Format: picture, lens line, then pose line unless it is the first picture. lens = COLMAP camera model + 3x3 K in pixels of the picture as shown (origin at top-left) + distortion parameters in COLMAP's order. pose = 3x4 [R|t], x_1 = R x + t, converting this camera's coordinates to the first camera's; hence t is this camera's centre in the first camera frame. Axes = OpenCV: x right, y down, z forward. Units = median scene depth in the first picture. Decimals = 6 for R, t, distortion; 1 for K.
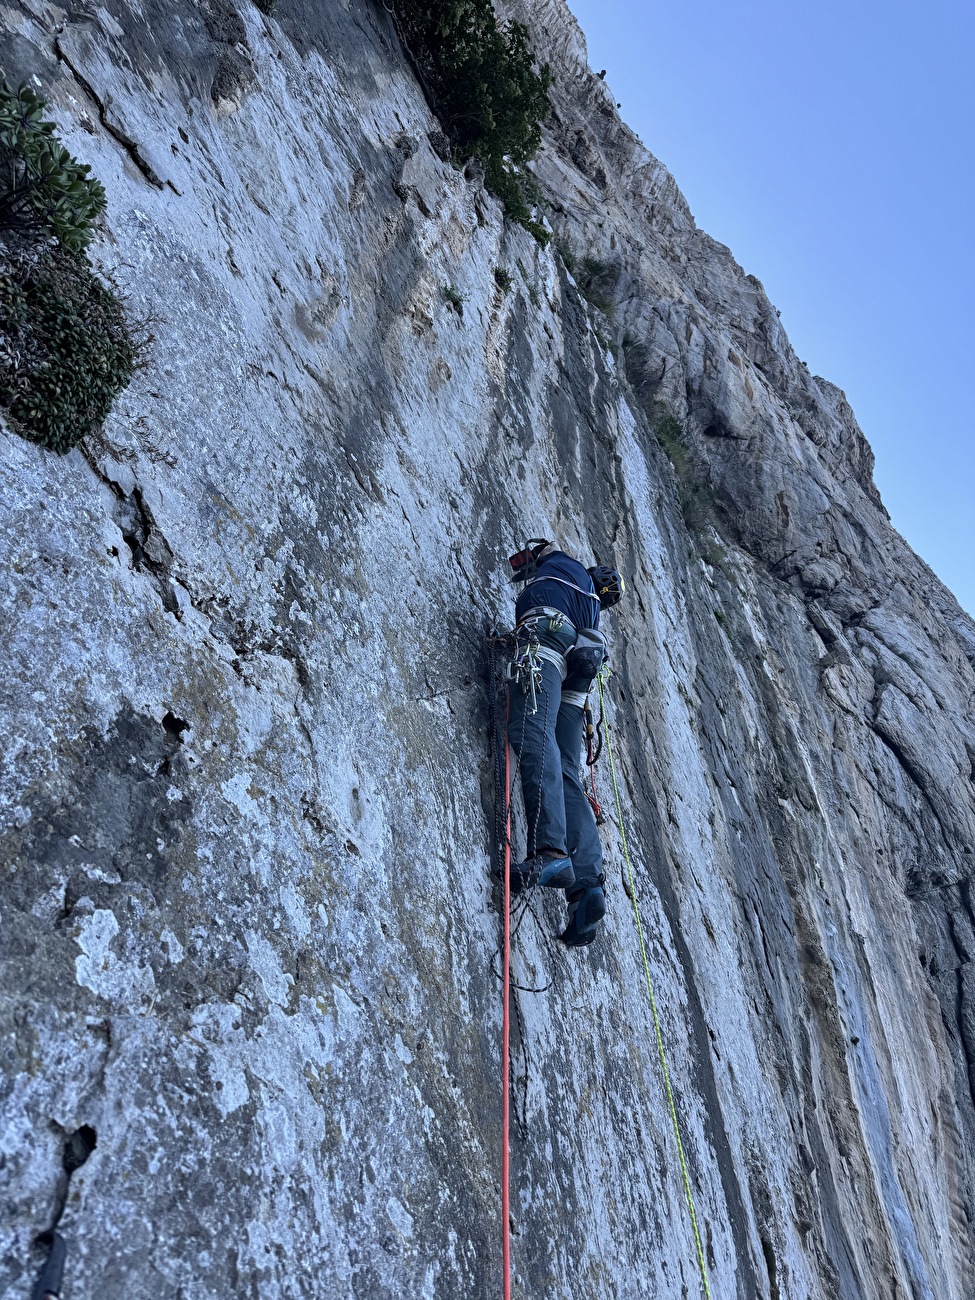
lens RADIAL K [[1067.1, 0, 427.7], [0, 1067.1, 625.9], [0, 0, 1]] dist [0.150876, -0.287753]
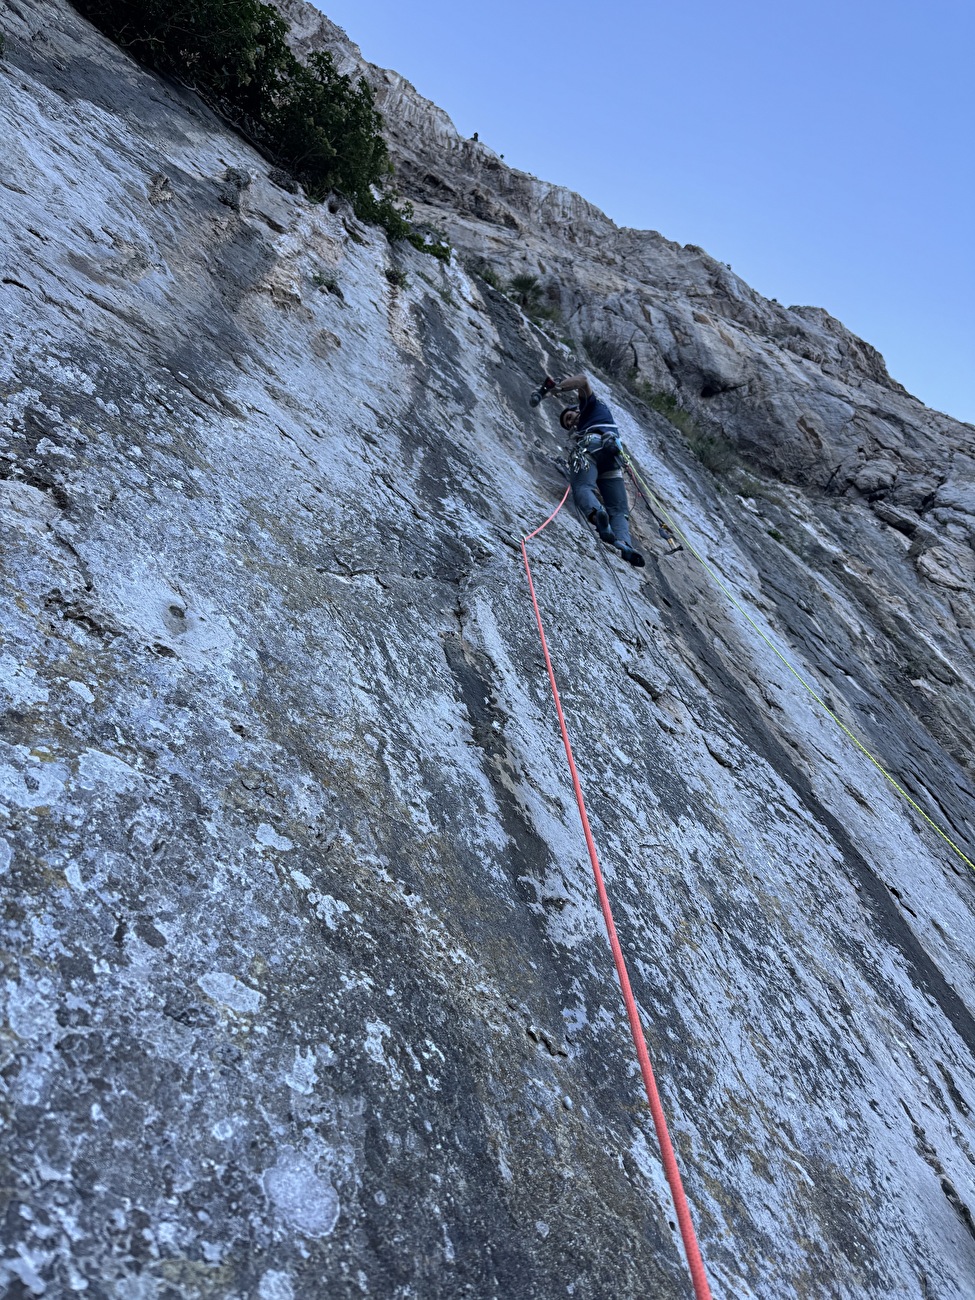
lens RADIAL K [[1067.1, 0, 427.7], [0, 1067.1, 625.9], [0, 0, 1]] dist [0.150876, -0.287753]
pose [[0.918798, -0.389339, -0.064996, 0.050449], [0.381444, 0.918117, -0.107524, 0.110809], [0.101537, 0.074000, 0.992076, 0.085209]]
